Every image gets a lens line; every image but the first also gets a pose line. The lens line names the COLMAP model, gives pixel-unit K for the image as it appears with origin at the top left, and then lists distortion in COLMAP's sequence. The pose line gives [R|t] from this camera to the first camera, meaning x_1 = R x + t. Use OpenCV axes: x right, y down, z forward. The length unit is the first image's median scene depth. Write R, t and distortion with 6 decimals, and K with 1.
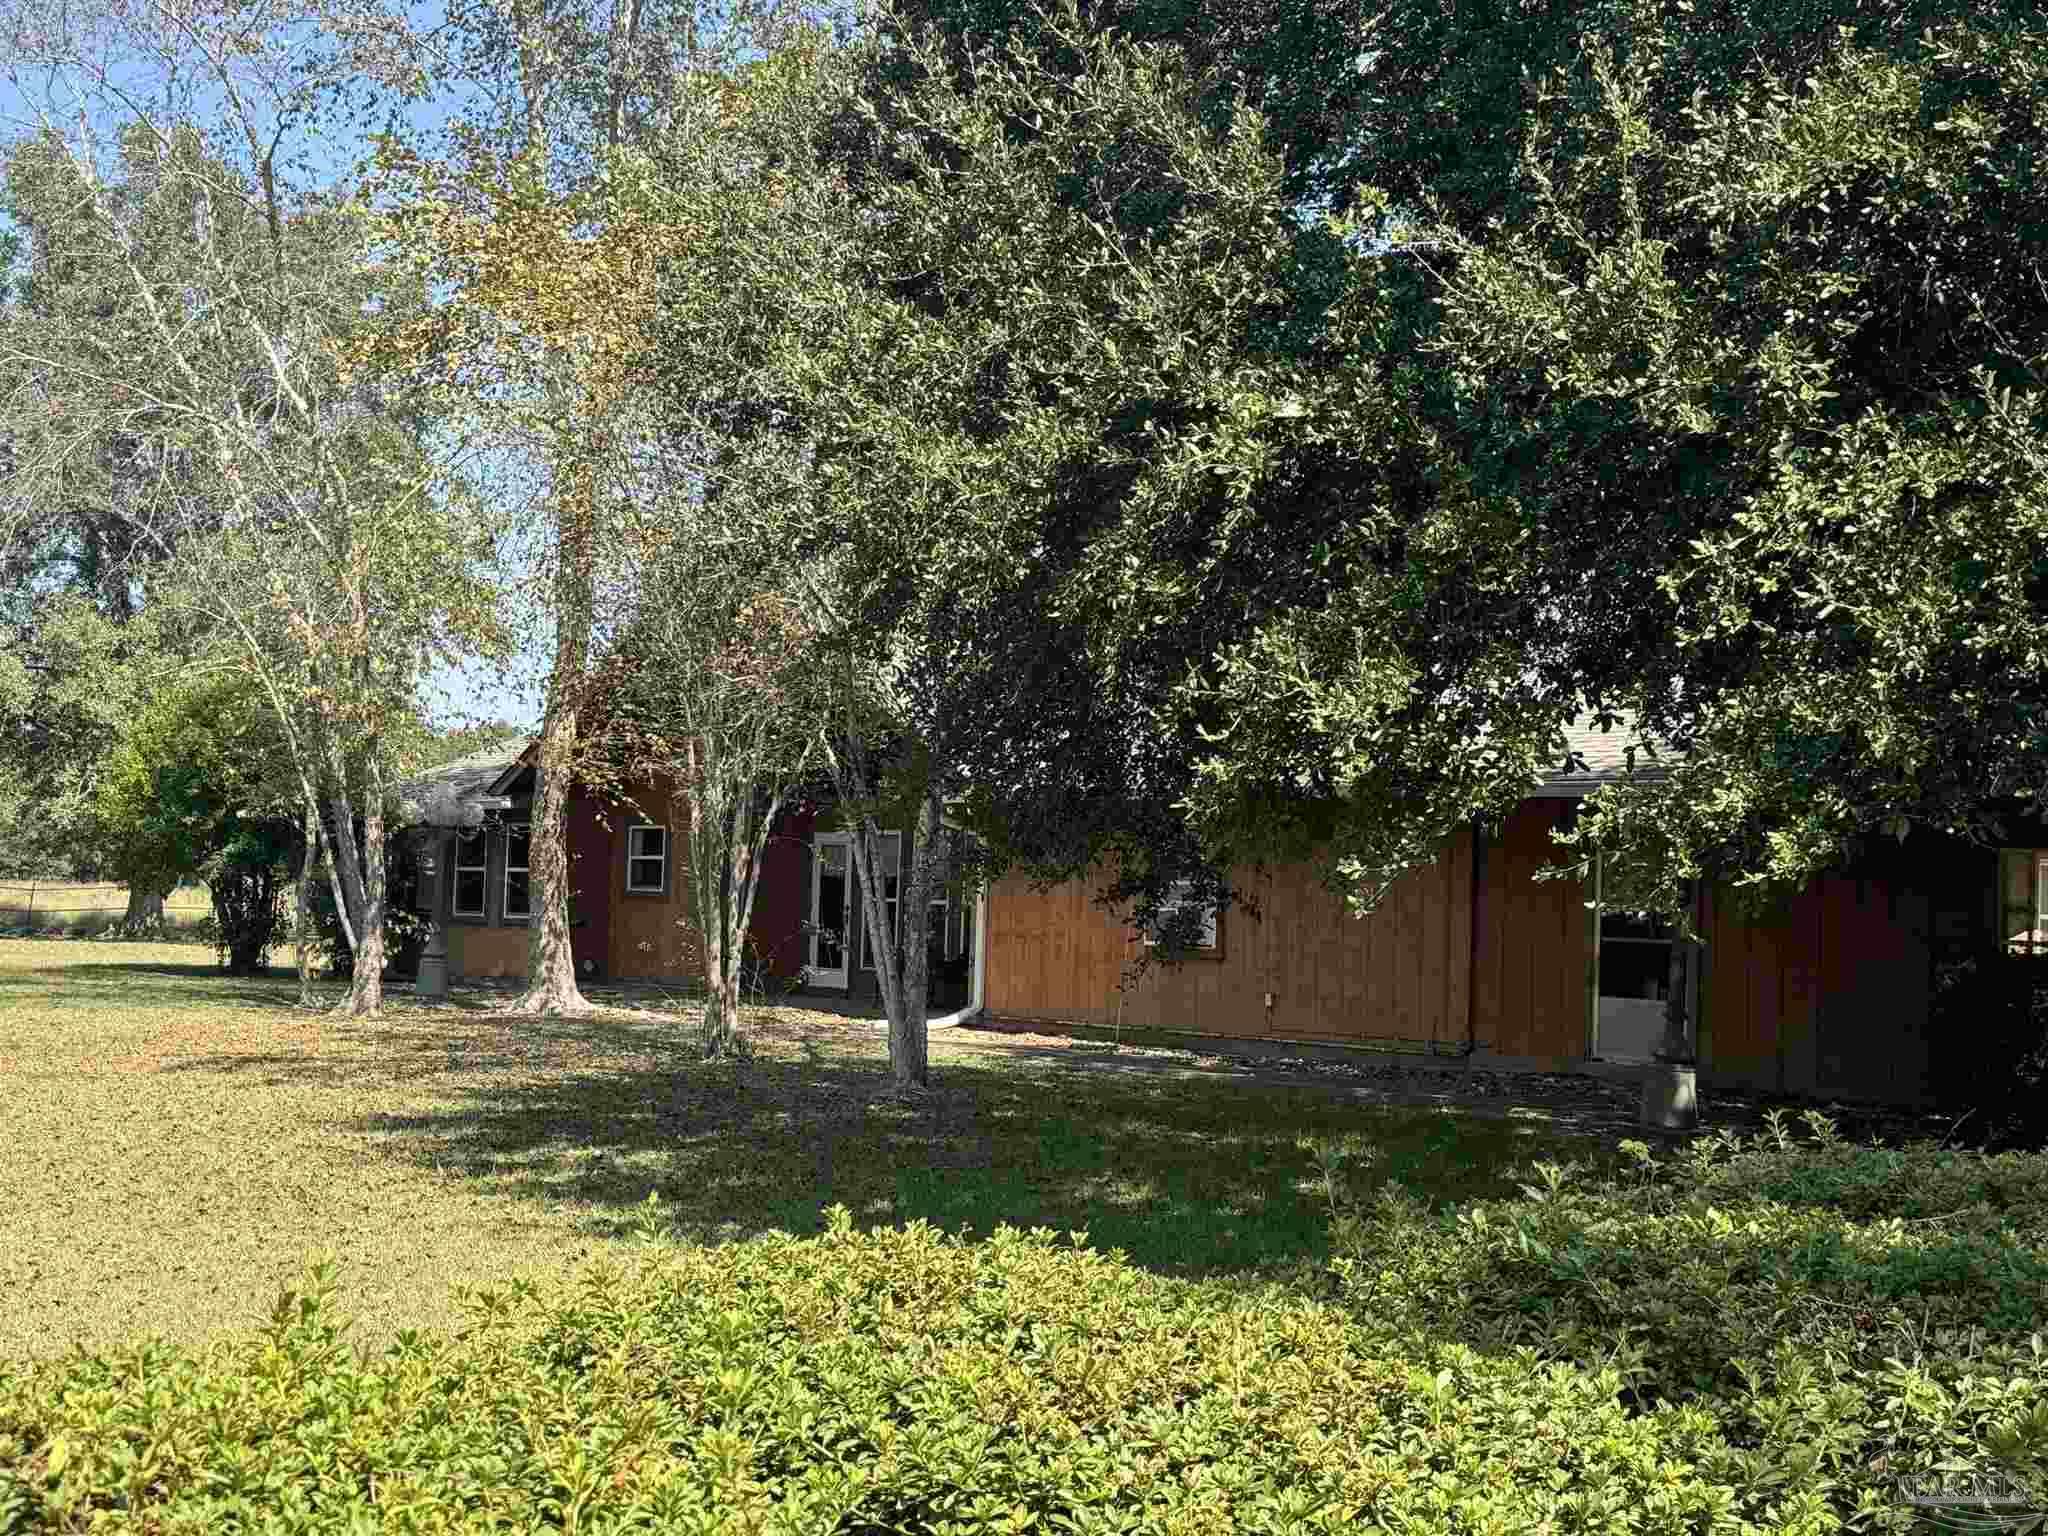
lens RADIAL K [[2626.7, 0, 1024.0], [0, 2626.7, 768.0], [0, 0, 1]] dist [0.005967, -0.045142]
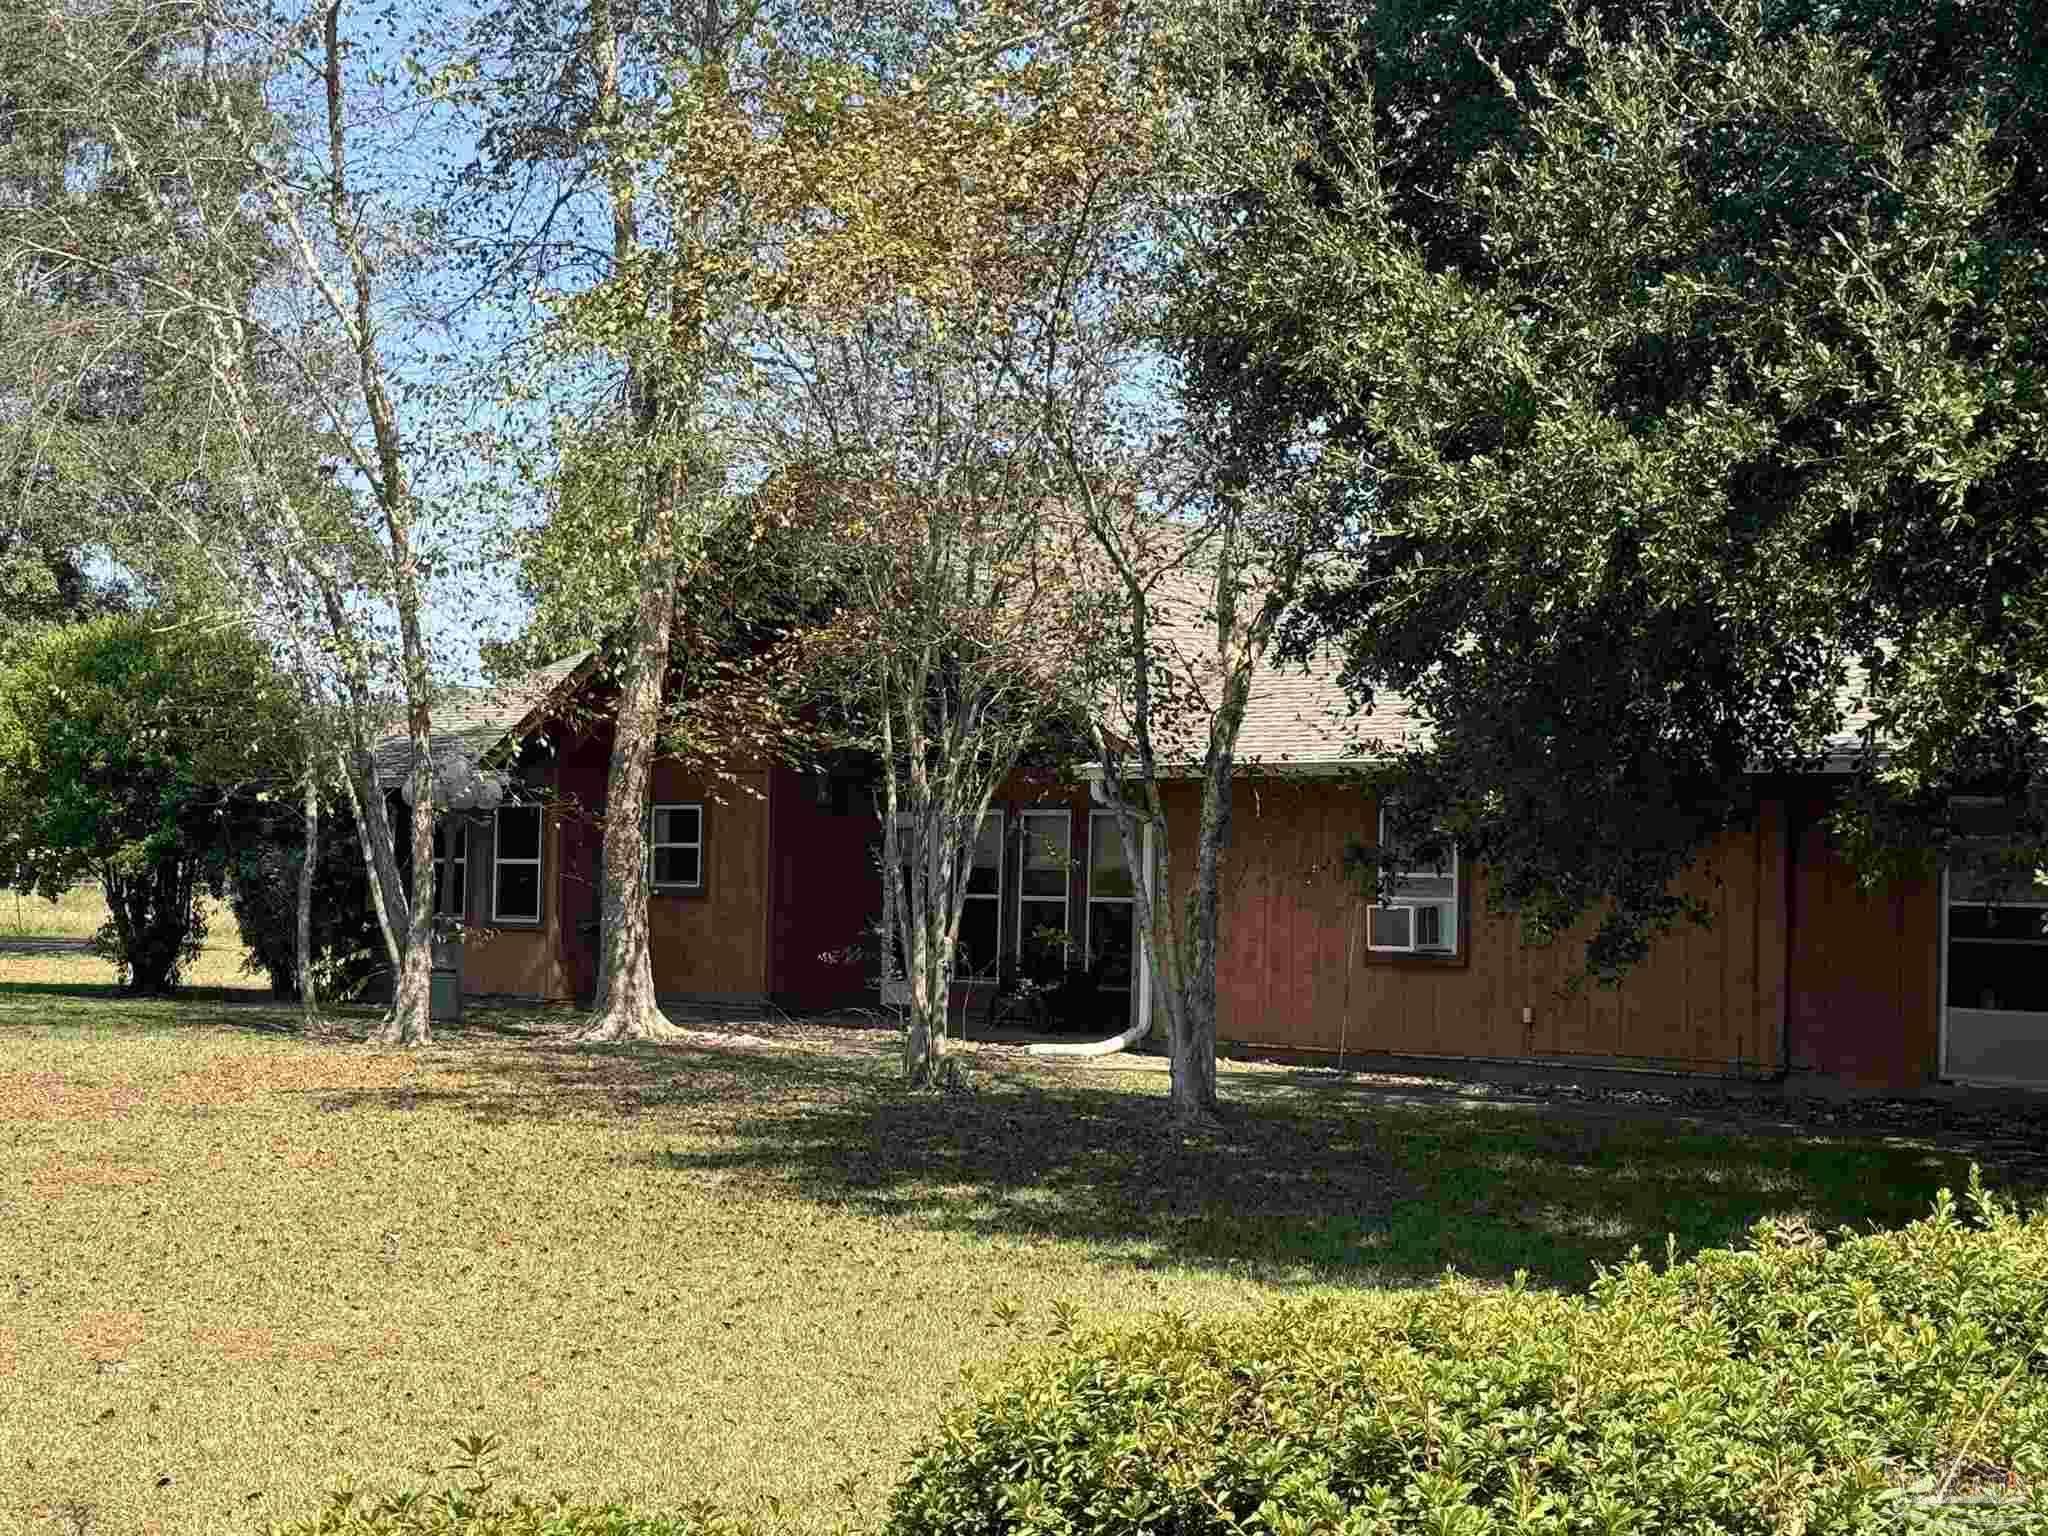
lens RADIAL K [[3517.4, 0, 1024.0], [0, 3517.4, 768.0], [0, 0, 1]] dist [-0.037441, -0.089271]
pose [[0.999319, -0.007318, 0.036157, -0.097867], [0.006698, 0.999829, 0.017258, -0.009190], [-0.036277, -0.017005, 0.999197, -0.095572]]
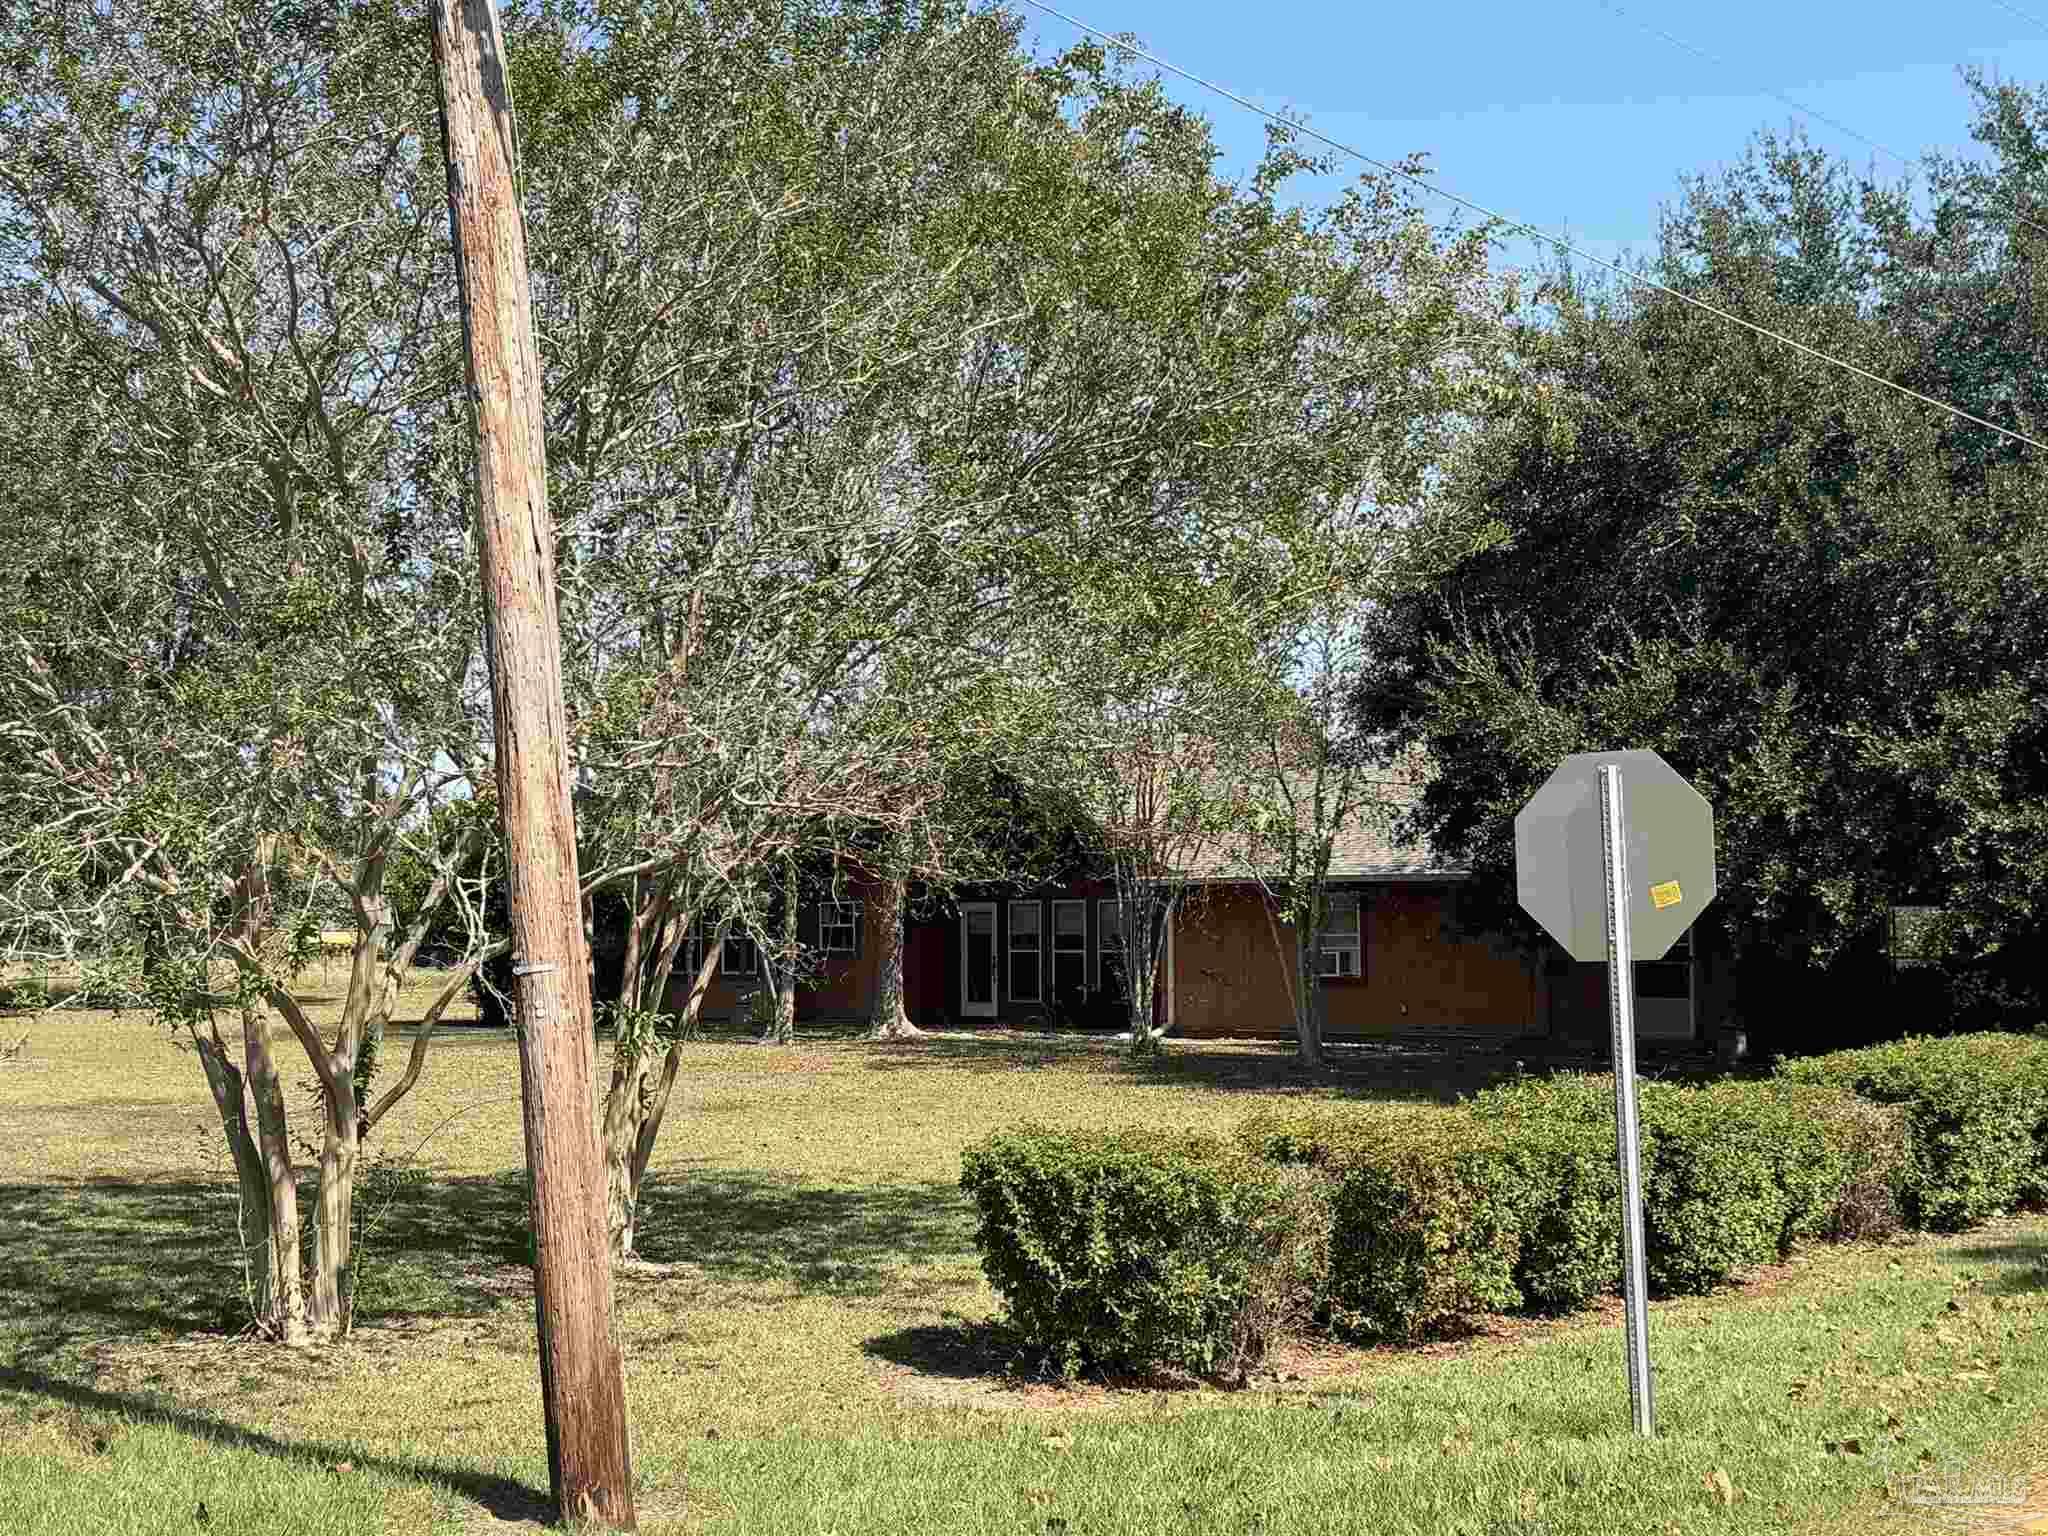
lens RADIAL K [[2888.8, 0, 1024.0], [0, 2888.8, 768.0], [0, 0, 1]] dist [-0.000170, -0.008904]
pose [[0.984061, -0.024076, 0.176194, -0.393070], [0.024598, 0.999697, -0.000779, -0.053766], [-0.176122, 0.005100, 0.984355, -0.593116]]
